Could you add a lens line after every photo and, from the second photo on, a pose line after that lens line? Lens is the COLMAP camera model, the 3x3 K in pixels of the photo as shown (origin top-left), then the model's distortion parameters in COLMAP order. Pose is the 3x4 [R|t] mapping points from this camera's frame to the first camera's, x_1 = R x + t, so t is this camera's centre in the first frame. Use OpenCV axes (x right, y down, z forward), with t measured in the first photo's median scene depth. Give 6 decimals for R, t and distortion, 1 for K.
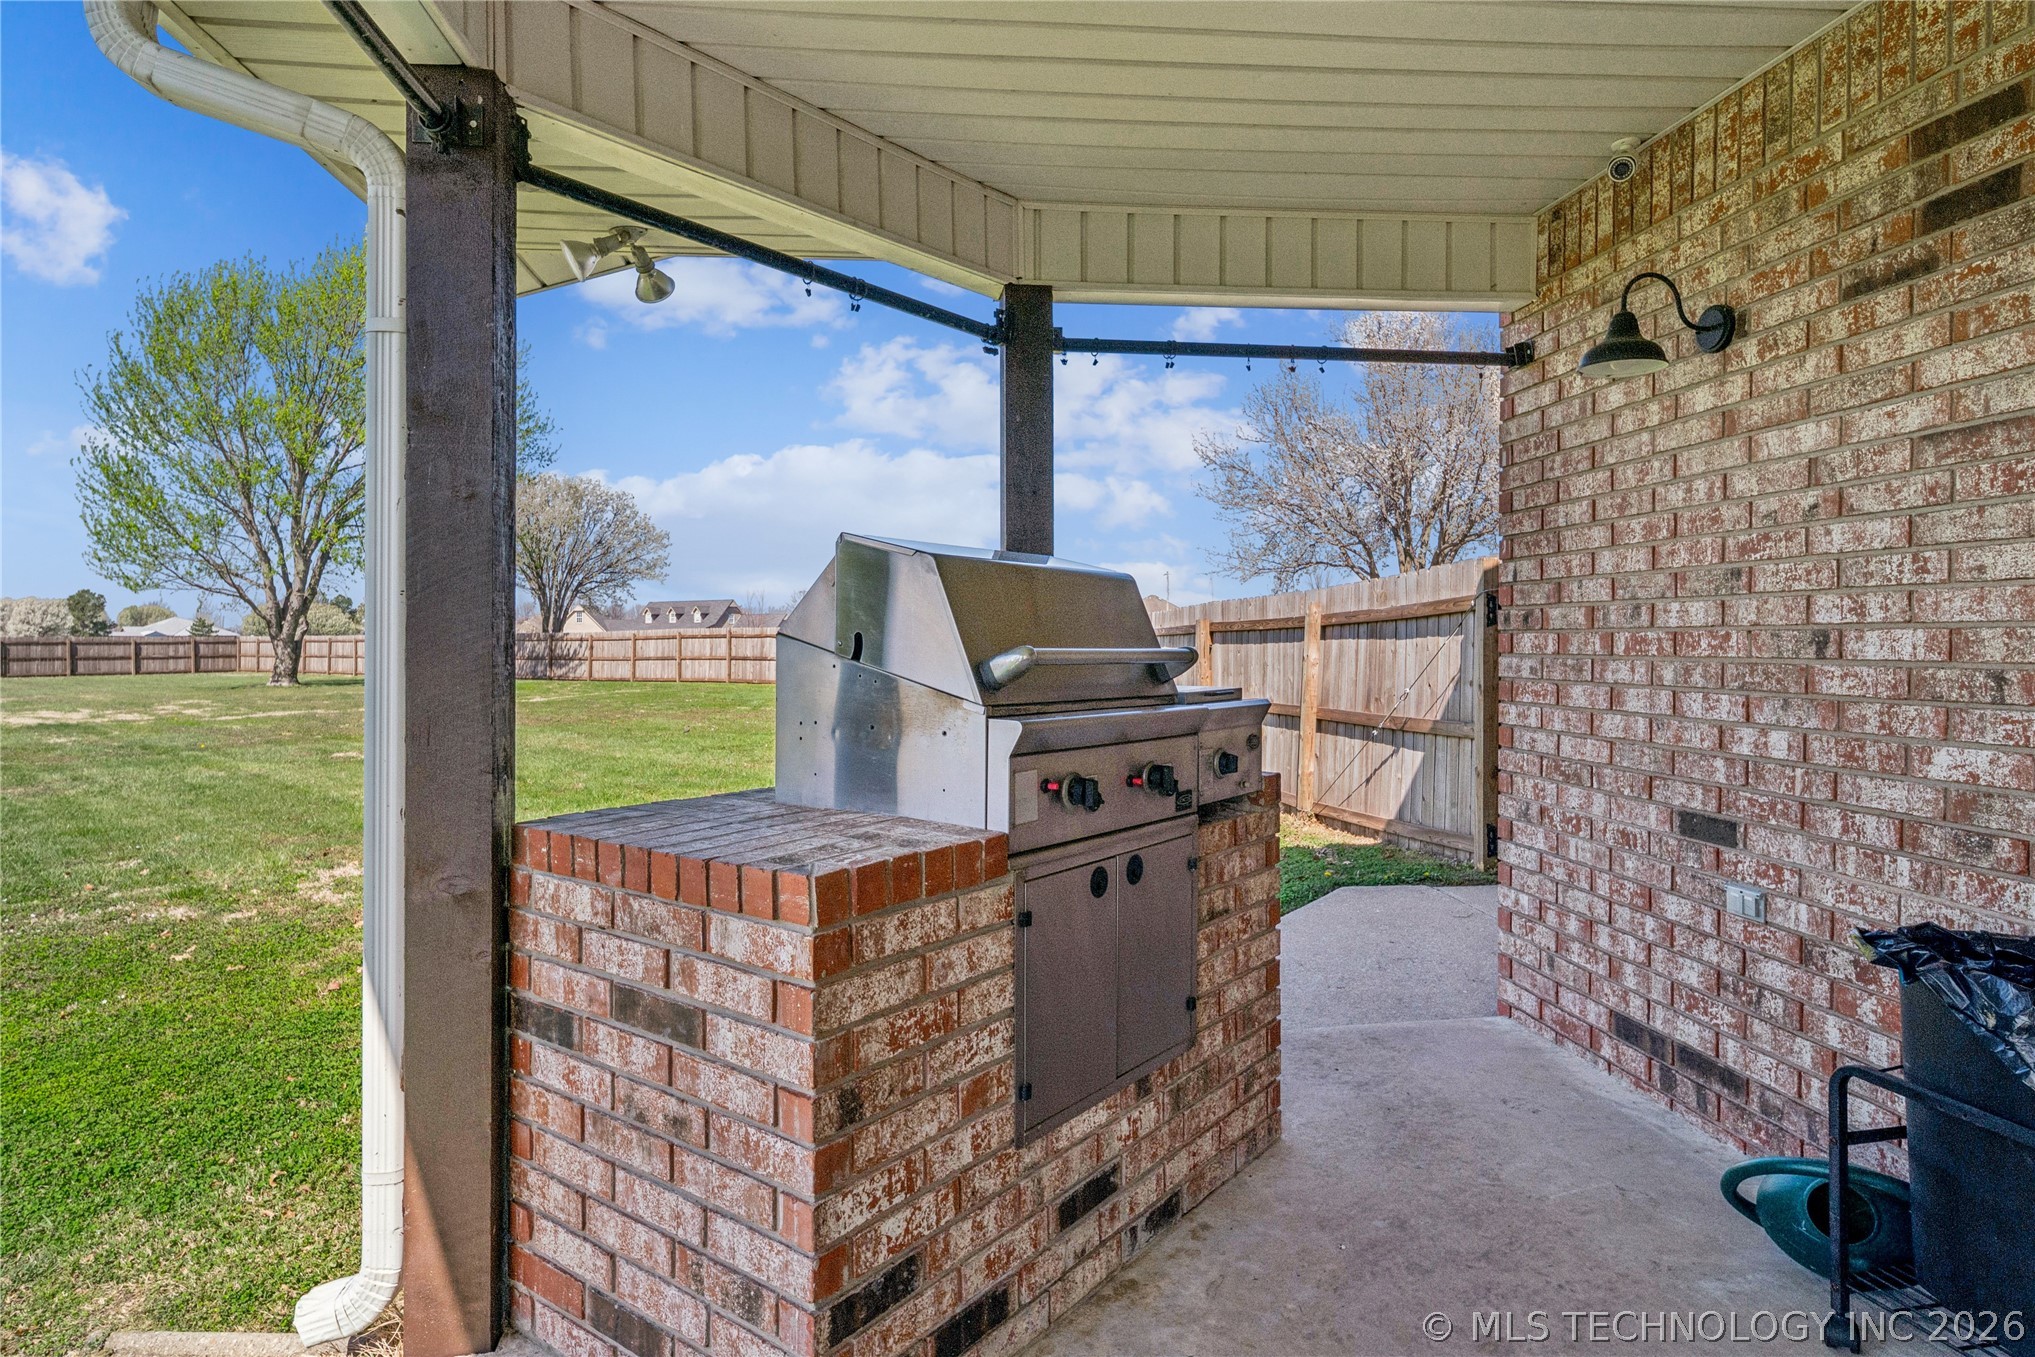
lens RADIAL K [[715.0, 0, 1000.7], [0, 715.0, 671.1], [0, 0, 1]] dist [0.001000, -0.001586]
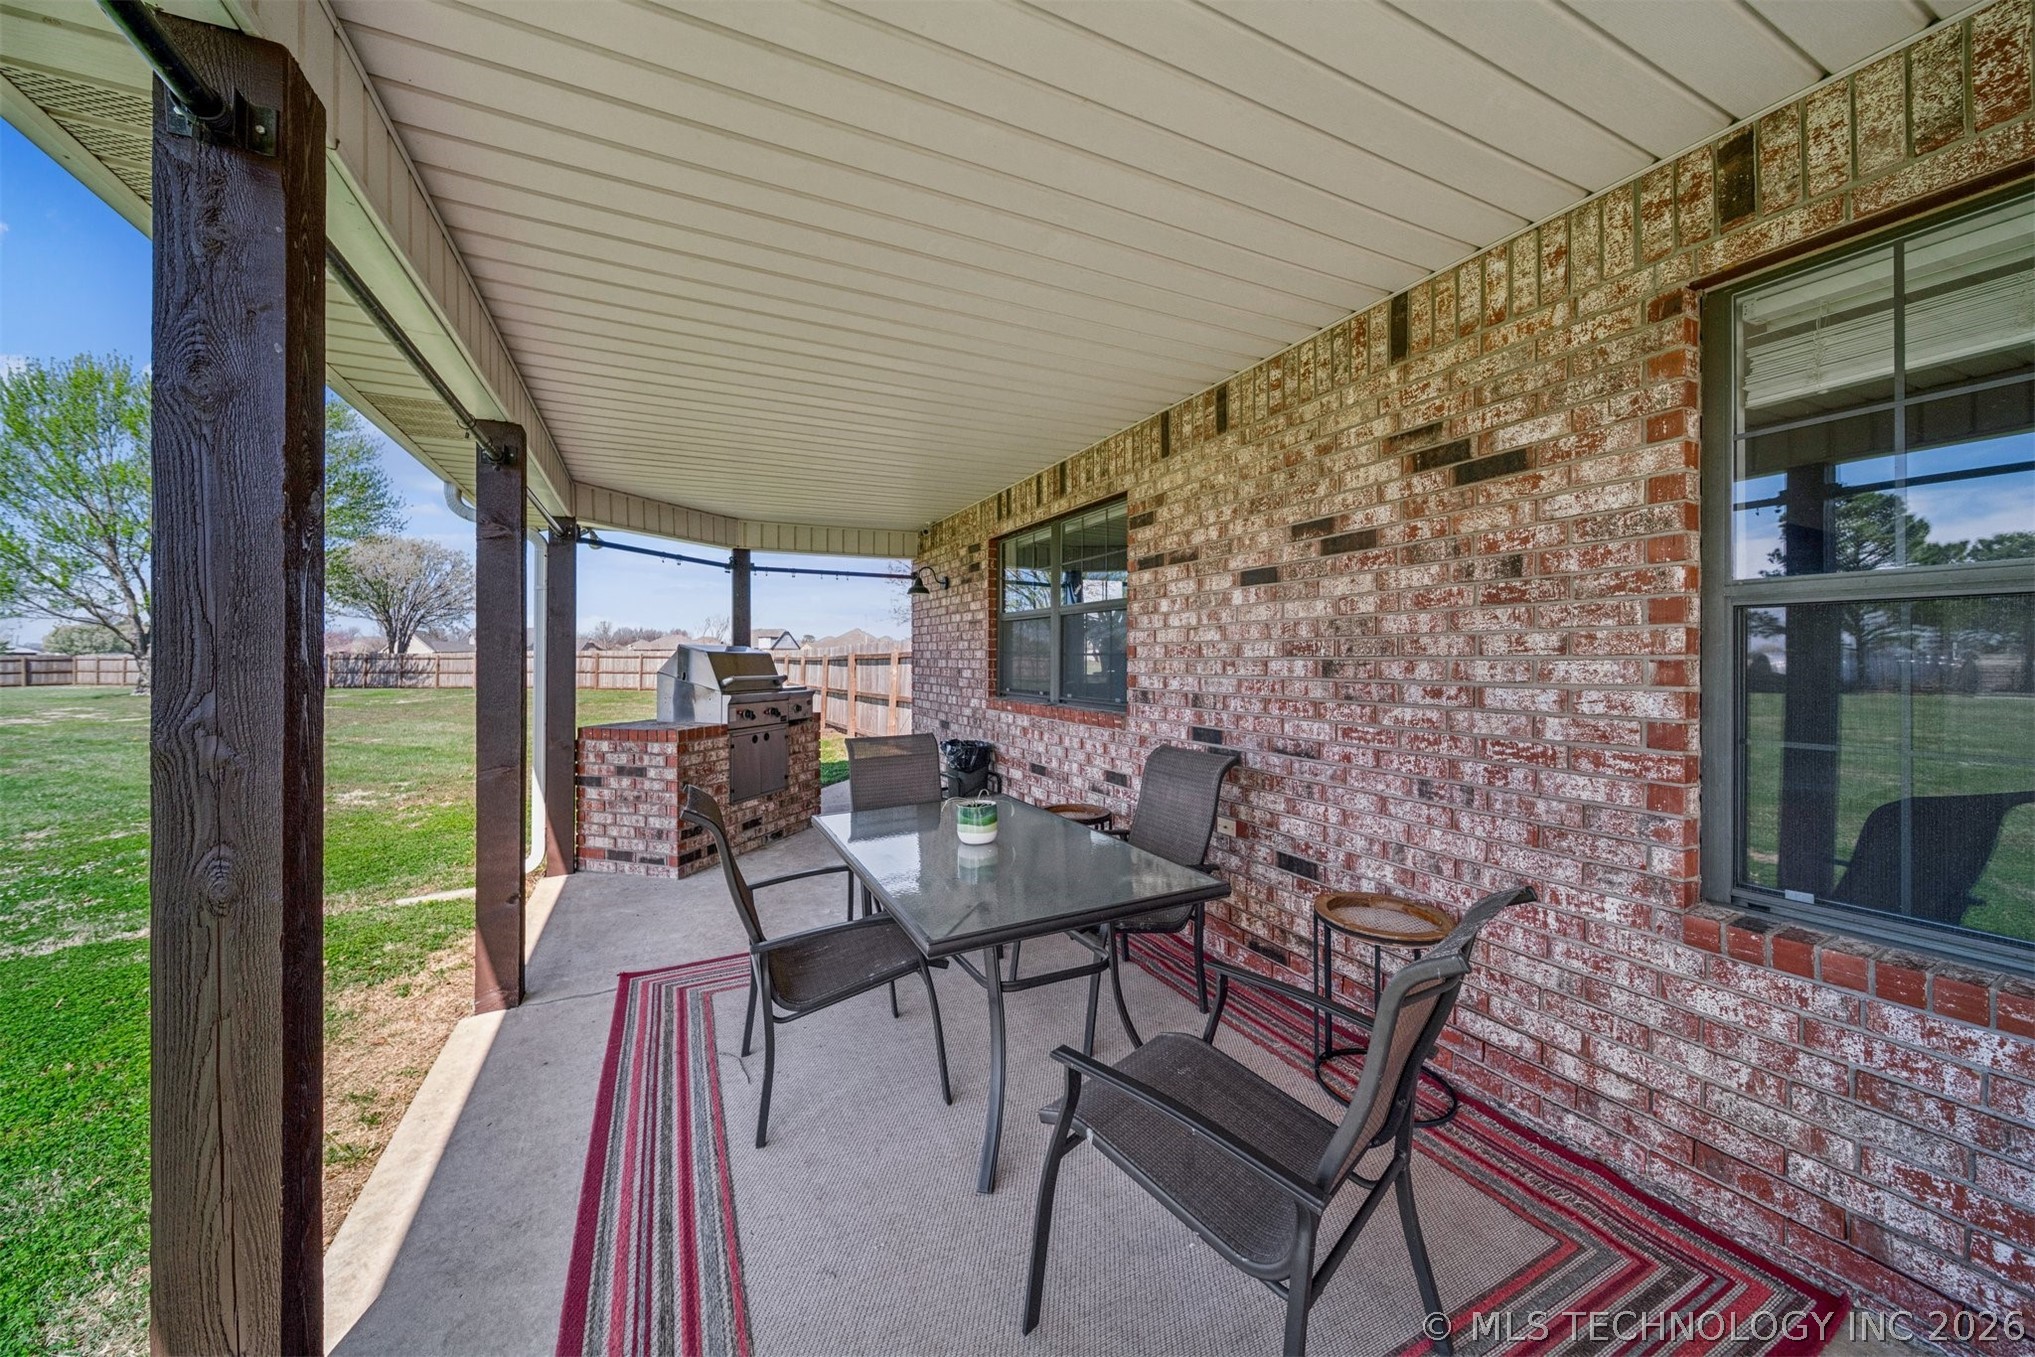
lens RADIAL K [[736.9, 0, 1019.3], [0, 736.9, 660.2], [0, 0, 1]] dist [0.000472, 0.000004]
pose [[0.951155, -0.001288, 0.308711, 0.244332], [0.006741, 0.999840, -0.016596, -0.039213], [-0.308640, 0.017866, 0.951011, -2.861148]]
